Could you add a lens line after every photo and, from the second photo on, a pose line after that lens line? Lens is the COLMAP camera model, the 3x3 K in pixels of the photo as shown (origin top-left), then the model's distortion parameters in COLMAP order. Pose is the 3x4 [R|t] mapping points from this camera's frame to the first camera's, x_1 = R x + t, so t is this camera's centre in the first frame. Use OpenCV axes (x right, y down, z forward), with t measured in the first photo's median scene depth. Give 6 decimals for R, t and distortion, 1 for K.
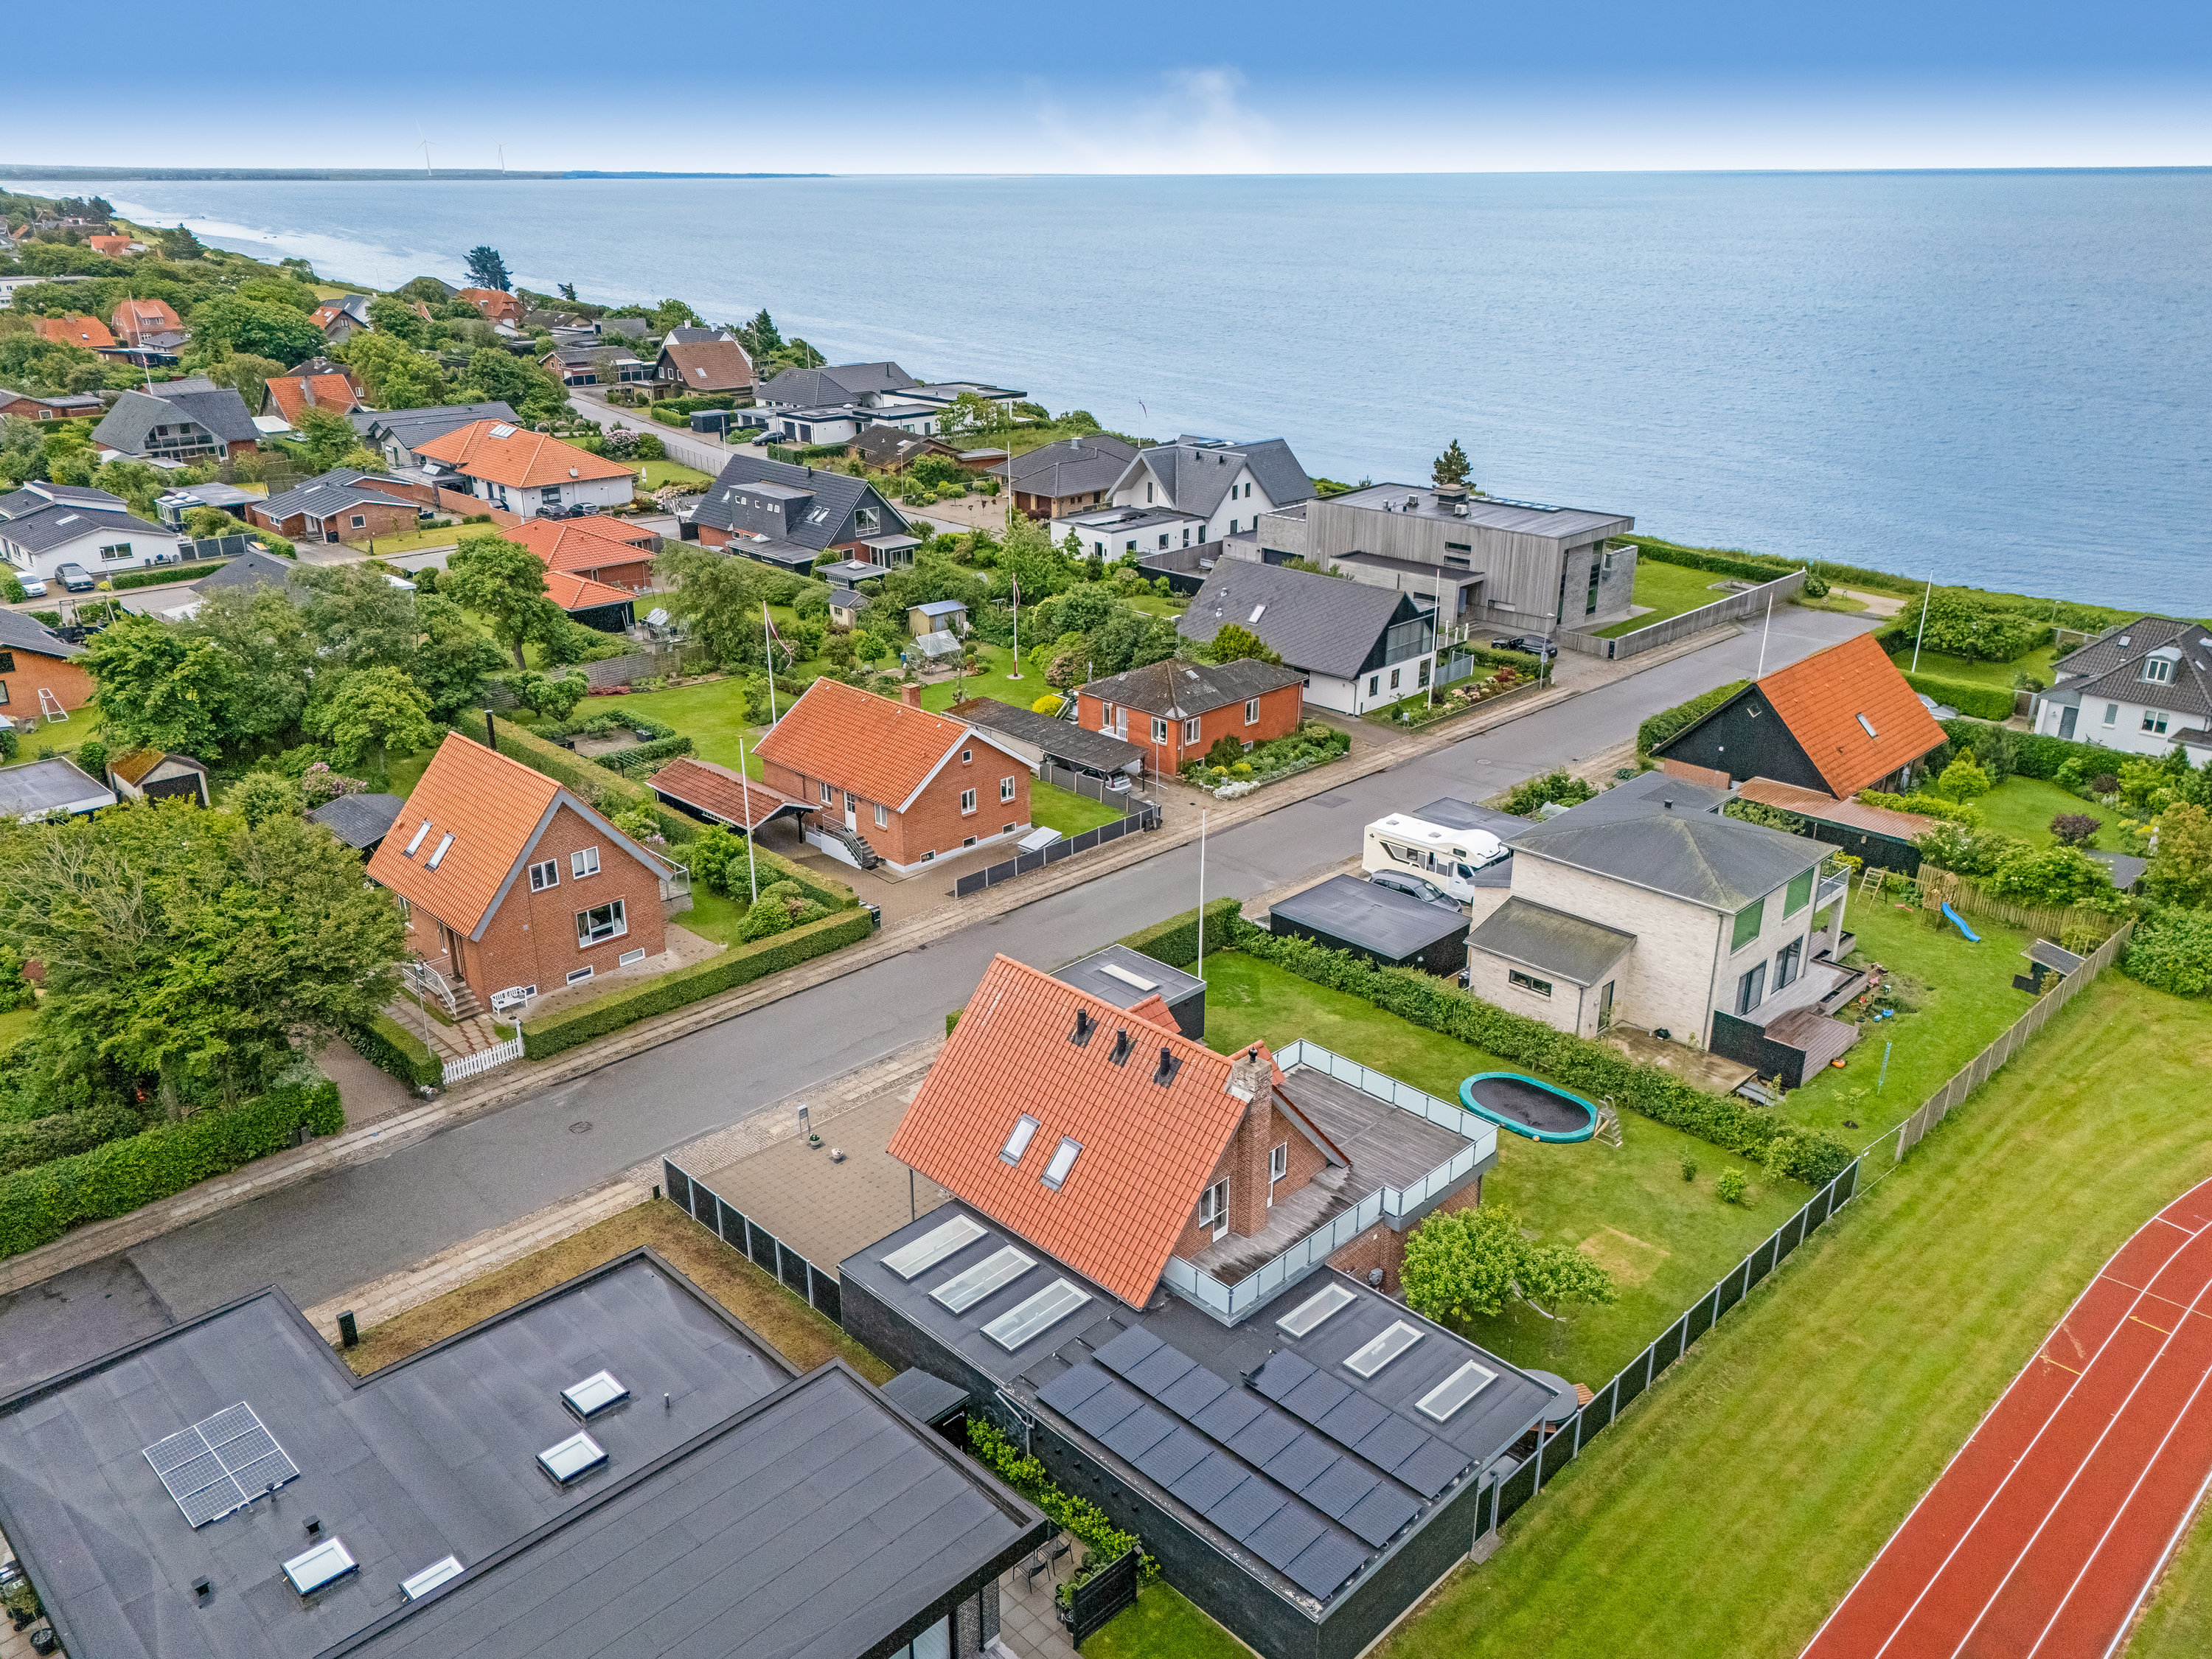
lens RADIAL K [[1638.5, 0, 1100.3], [0, 1638.5, 835.7], [0, 0, 1]] dist [0.081652, -0.077295]
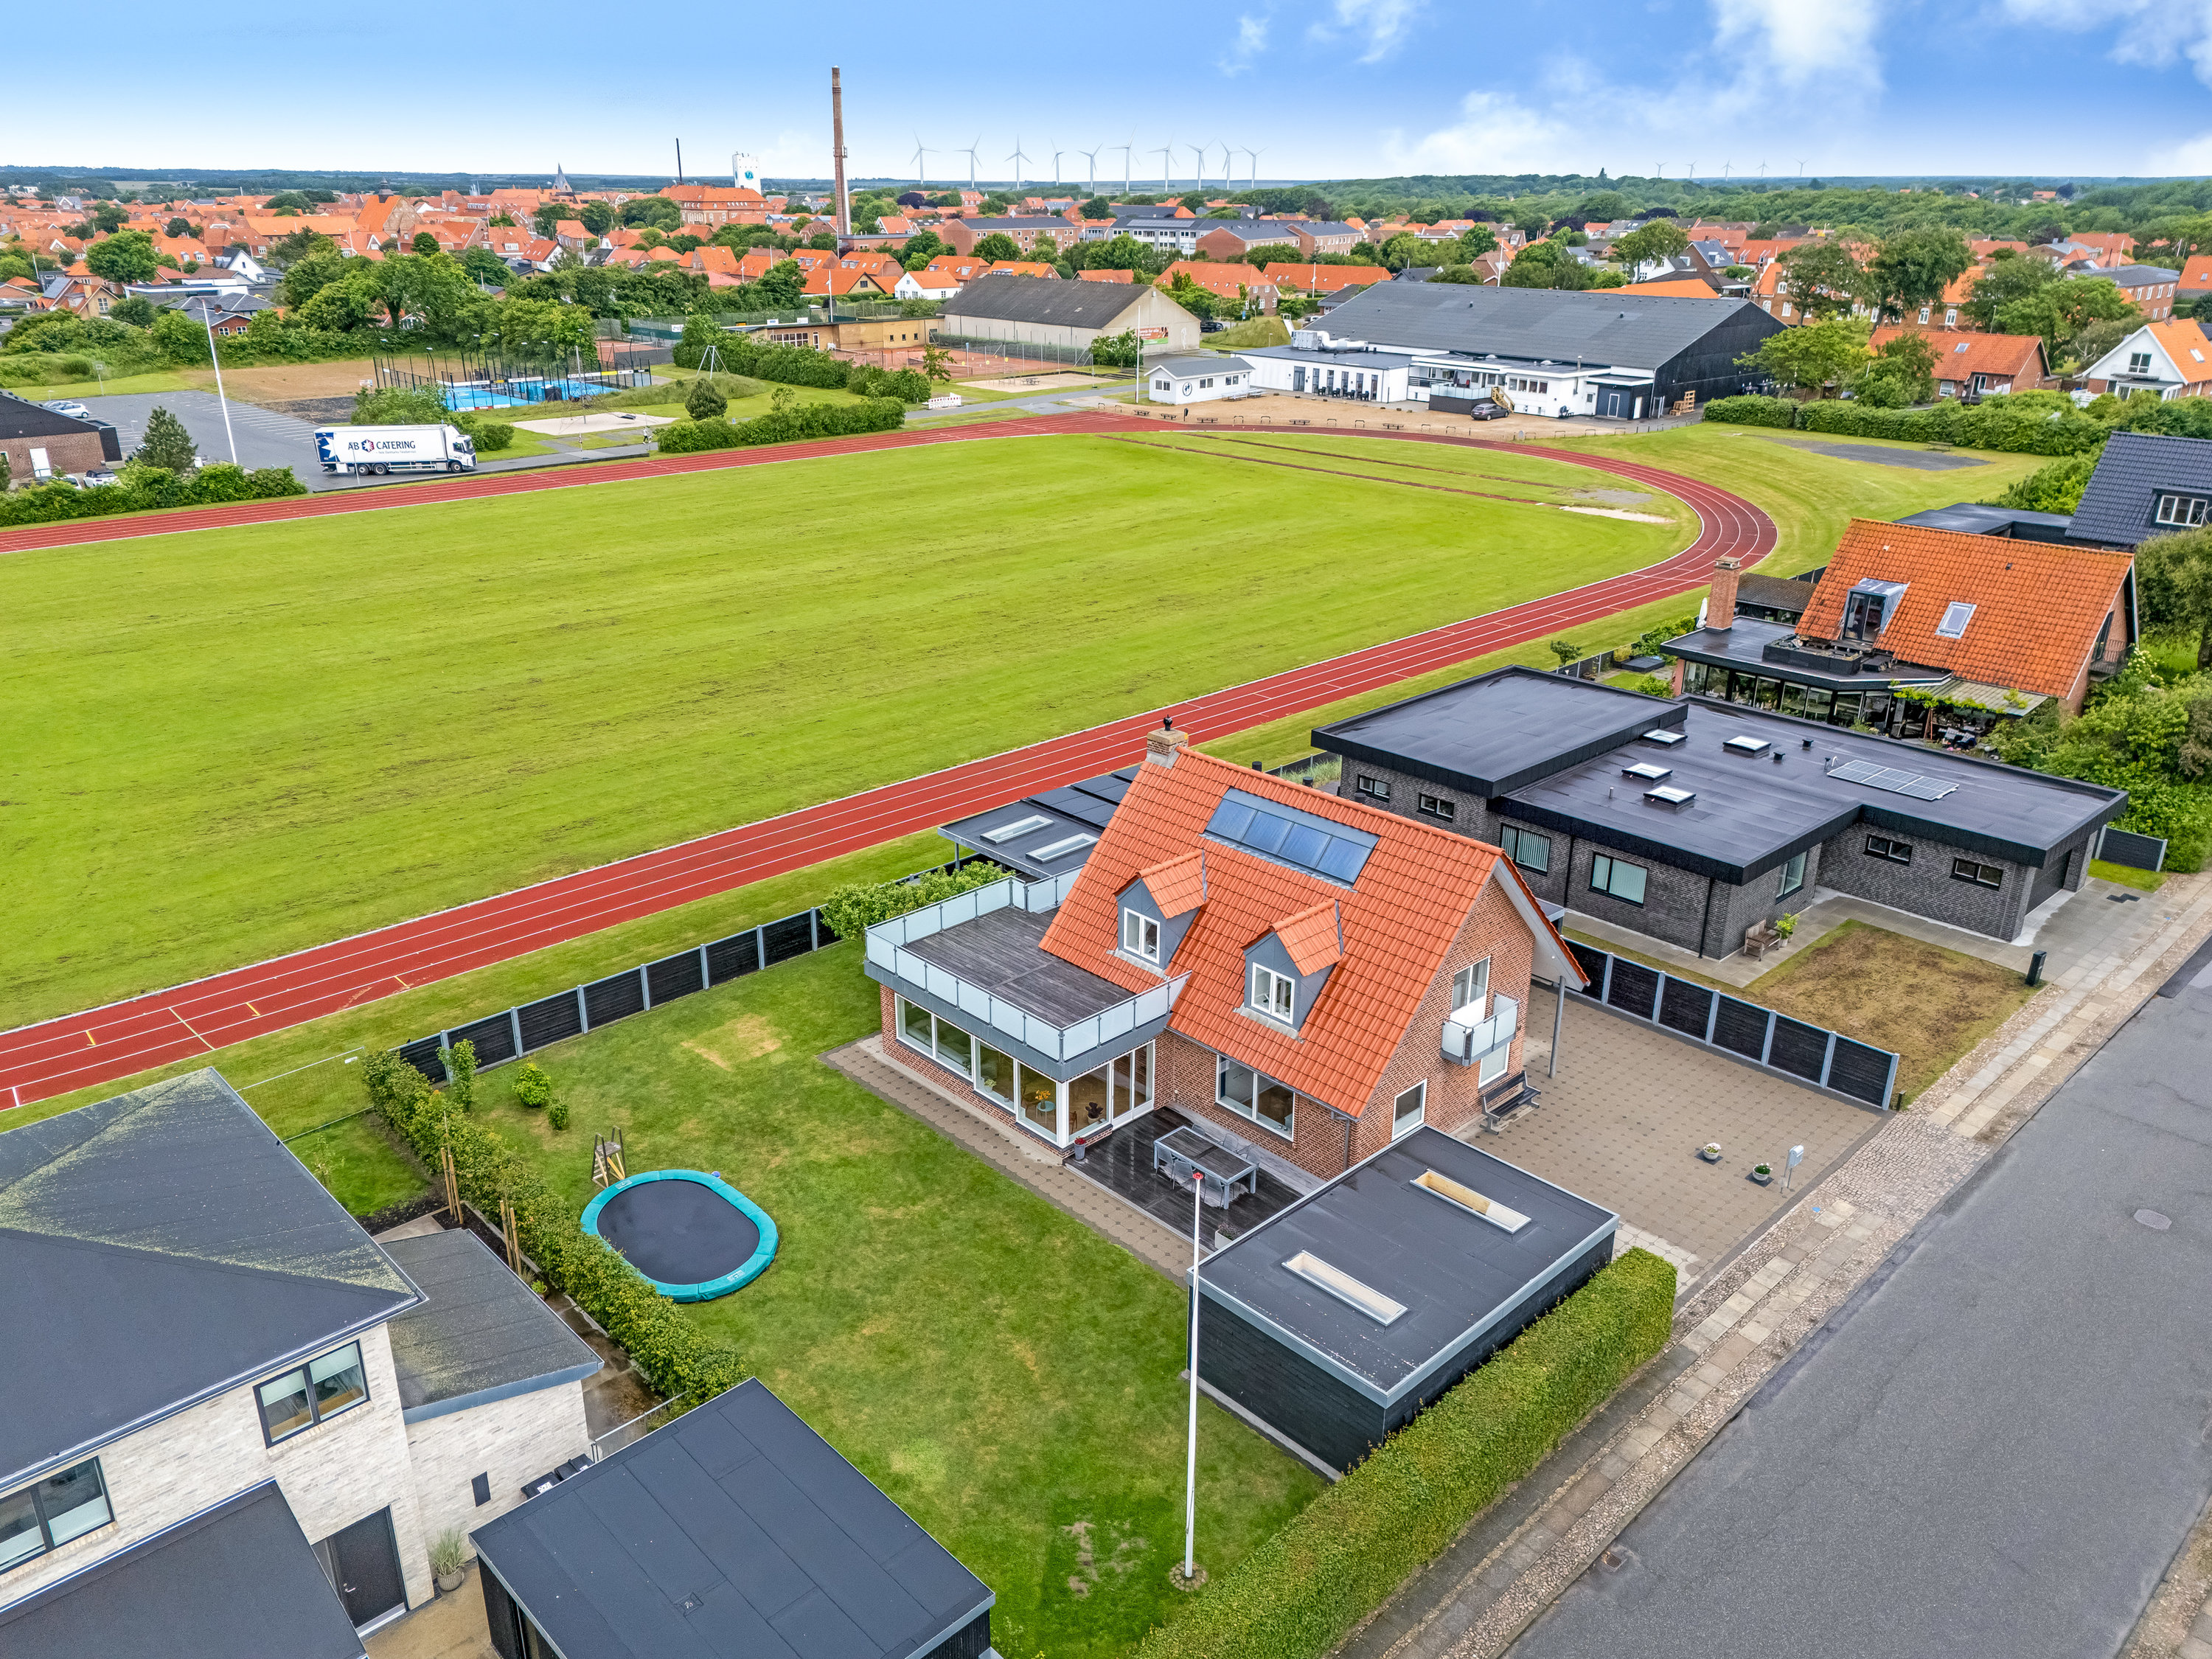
lens RADIAL K [[1638.5, 0, 1100.3], [0, 1638.5, 835.7], [0, 0, 1]] dist [0.081652, -0.077295]
pose [[-0.999837, -0.009657, 0.015271, 0.079625], [0.003597, 0.721870, 0.692019, -0.337427], [-0.017706, 0.691961, -0.721718, 1.197103]]
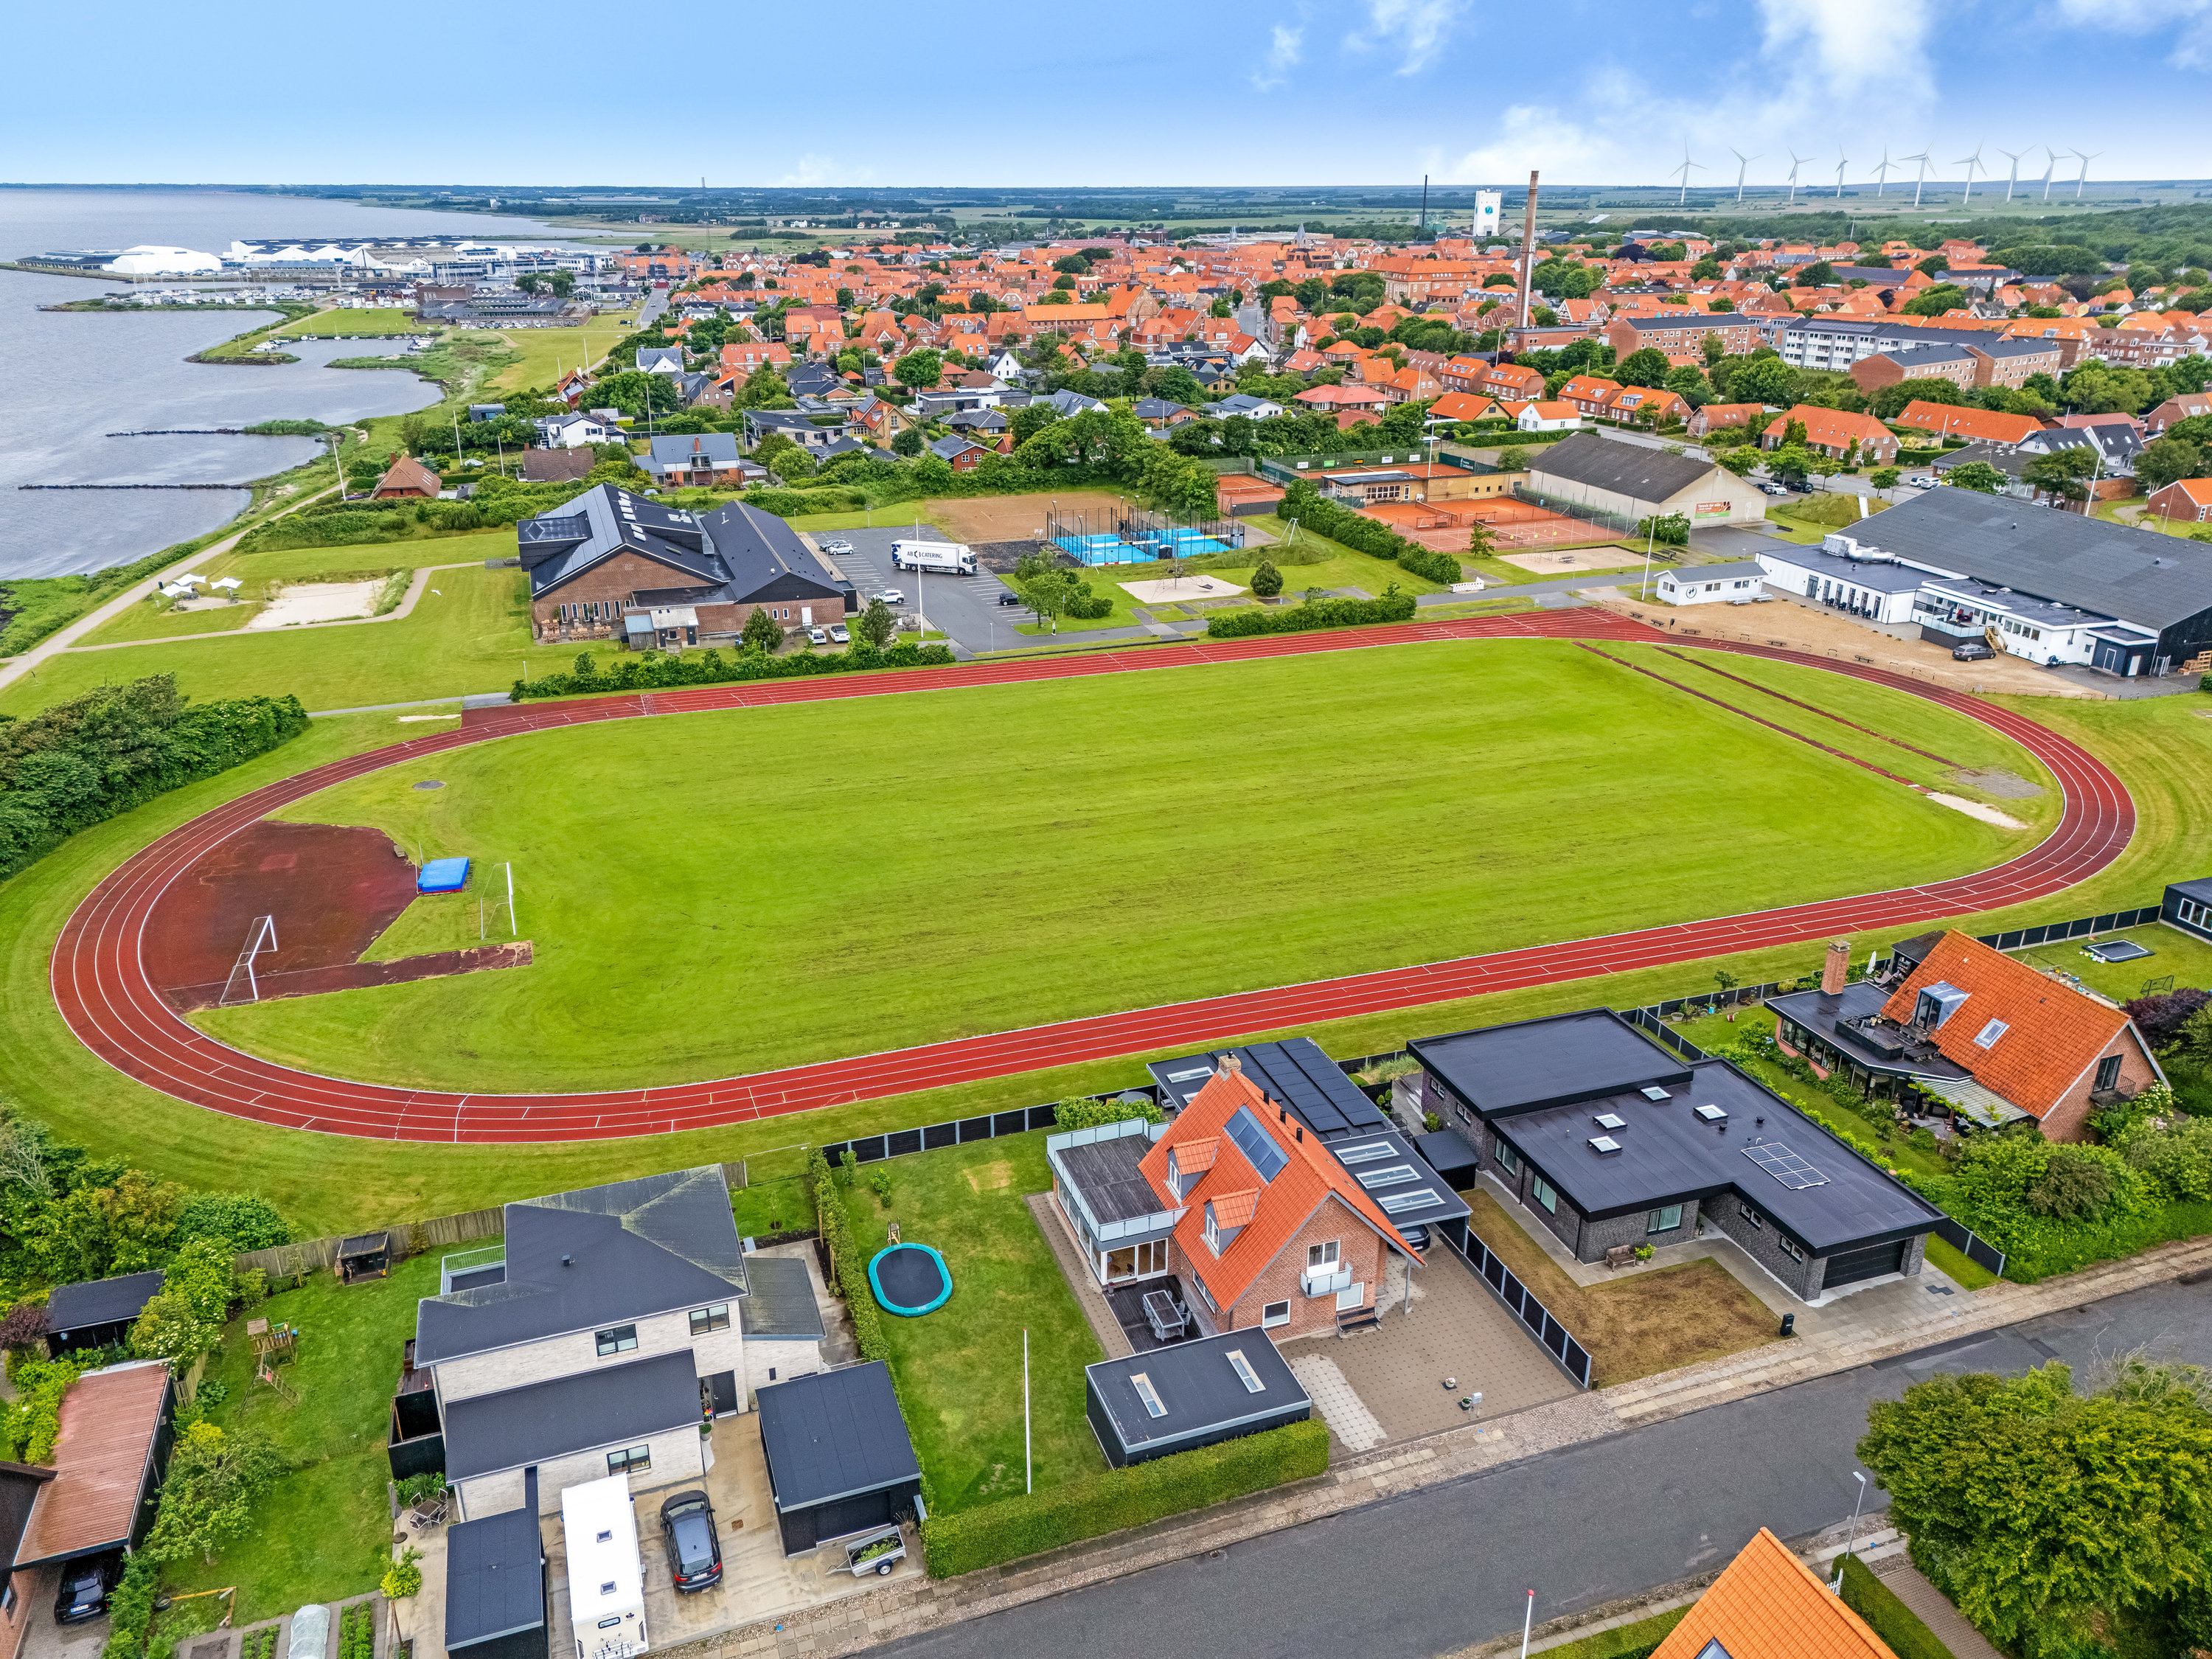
lens RADIAL K [[1625.0, 0, 1106.0], [0, 1625.0, 829.5], [0, 0, 1]] dist [0.083827, -0.085868]
pose [[-0.904358, -0.158371, 0.396303, -0.291688], [0.159990, 0.735070, 0.658844, -0.805351], [-0.395652, 0.659235, -0.639429, 1.353877]]
